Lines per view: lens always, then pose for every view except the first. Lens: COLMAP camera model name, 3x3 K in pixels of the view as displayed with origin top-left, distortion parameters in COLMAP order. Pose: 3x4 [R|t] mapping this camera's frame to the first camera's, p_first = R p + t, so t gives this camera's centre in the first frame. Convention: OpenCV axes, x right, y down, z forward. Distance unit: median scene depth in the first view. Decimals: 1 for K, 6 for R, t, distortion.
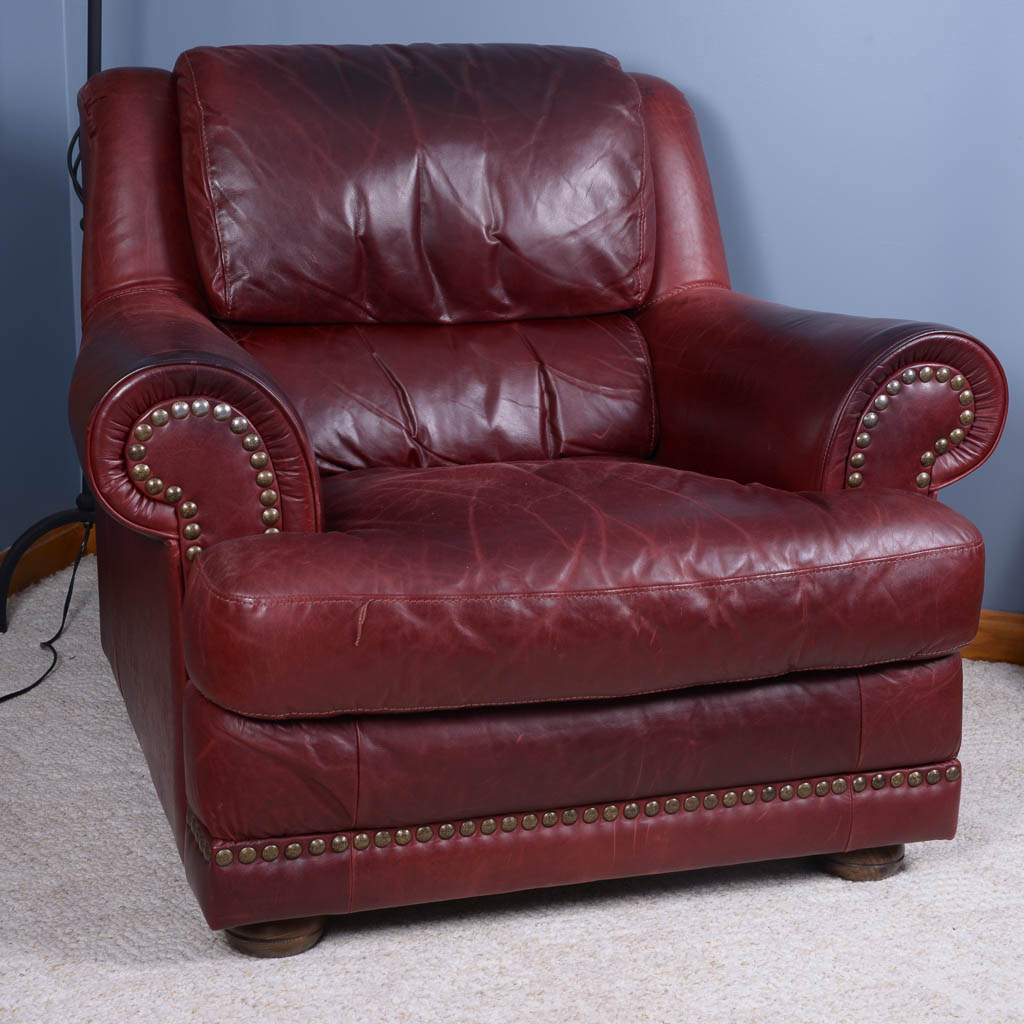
lens RADIAL K [[2156.7, 0, 492.7], [0, 2156.7, 490.1], [0, 0, 1]] dist [0.049969, 0.328259]
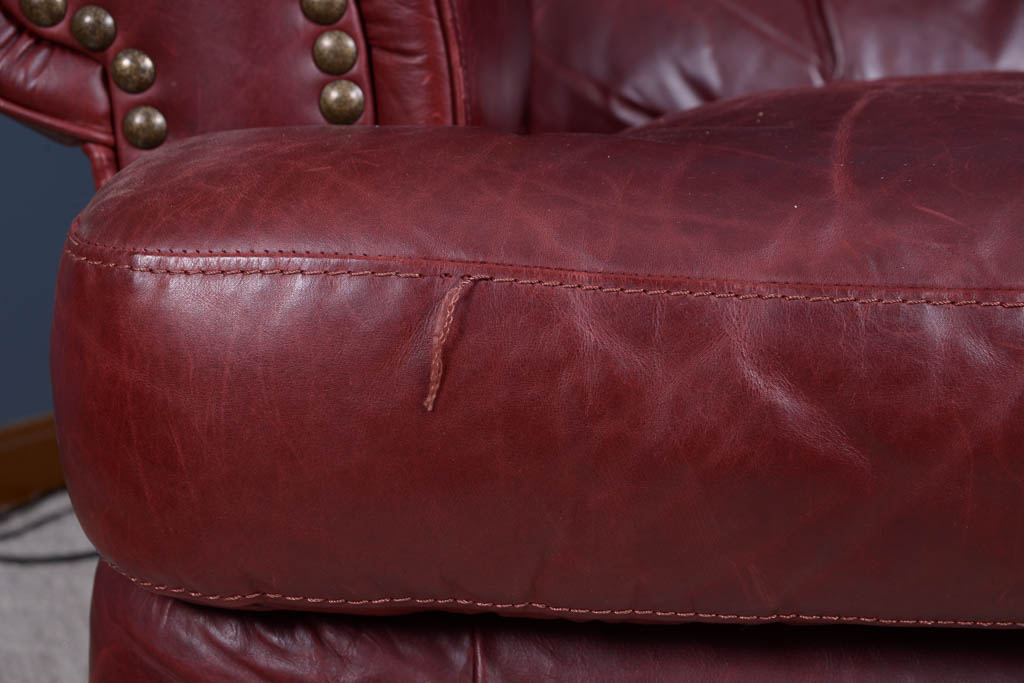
lens RADIAL K [[1711.5, 0, 512.0], [0, 1711.5, 341.5], [0, 0, 1]] dist [0.109697, -0.010543]
pose [[0.944772, 0.039255, -0.325368, 0.029959], [-0.051216, 0.998287, -0.028275, 0.057774], [0.323701, 0.043377, 0.945165, 0.634794]]
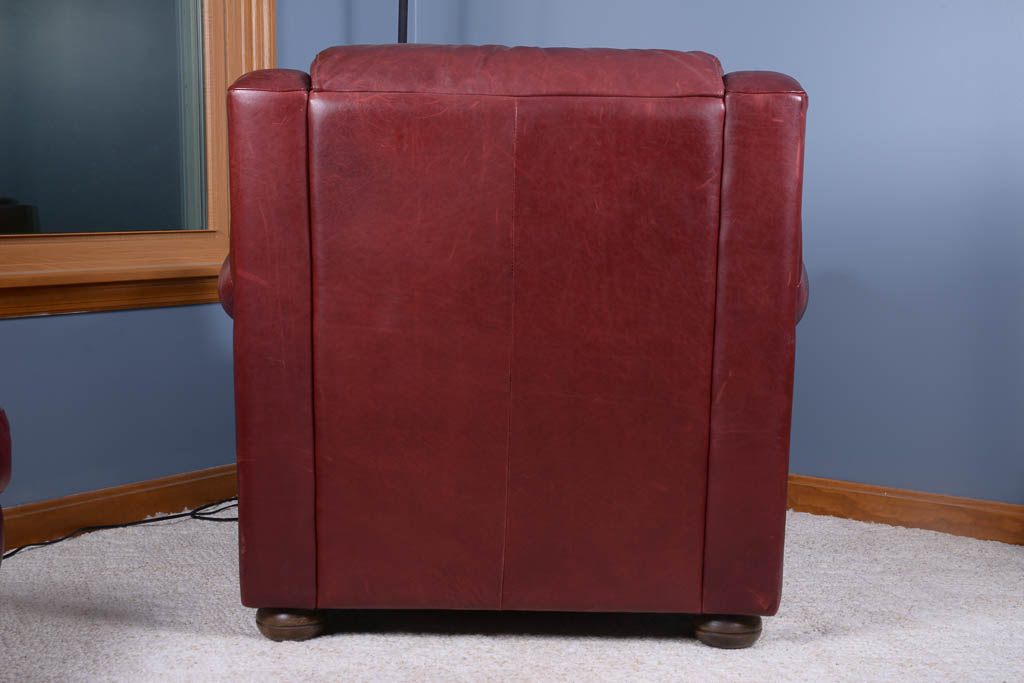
lens RADIAL K [[1633.4, 0, 512.0], [0, 1633.4, 341.5], [0, 0, 1]] dist [0.142648, 0.073137]
pose [[0.947242, 0.017220, -0.320058, 0.327091], [-0.067570, 0.986843, -0.146884, 0.160211], [0.313317, 0.160761, 0.935942, -0.042901]]
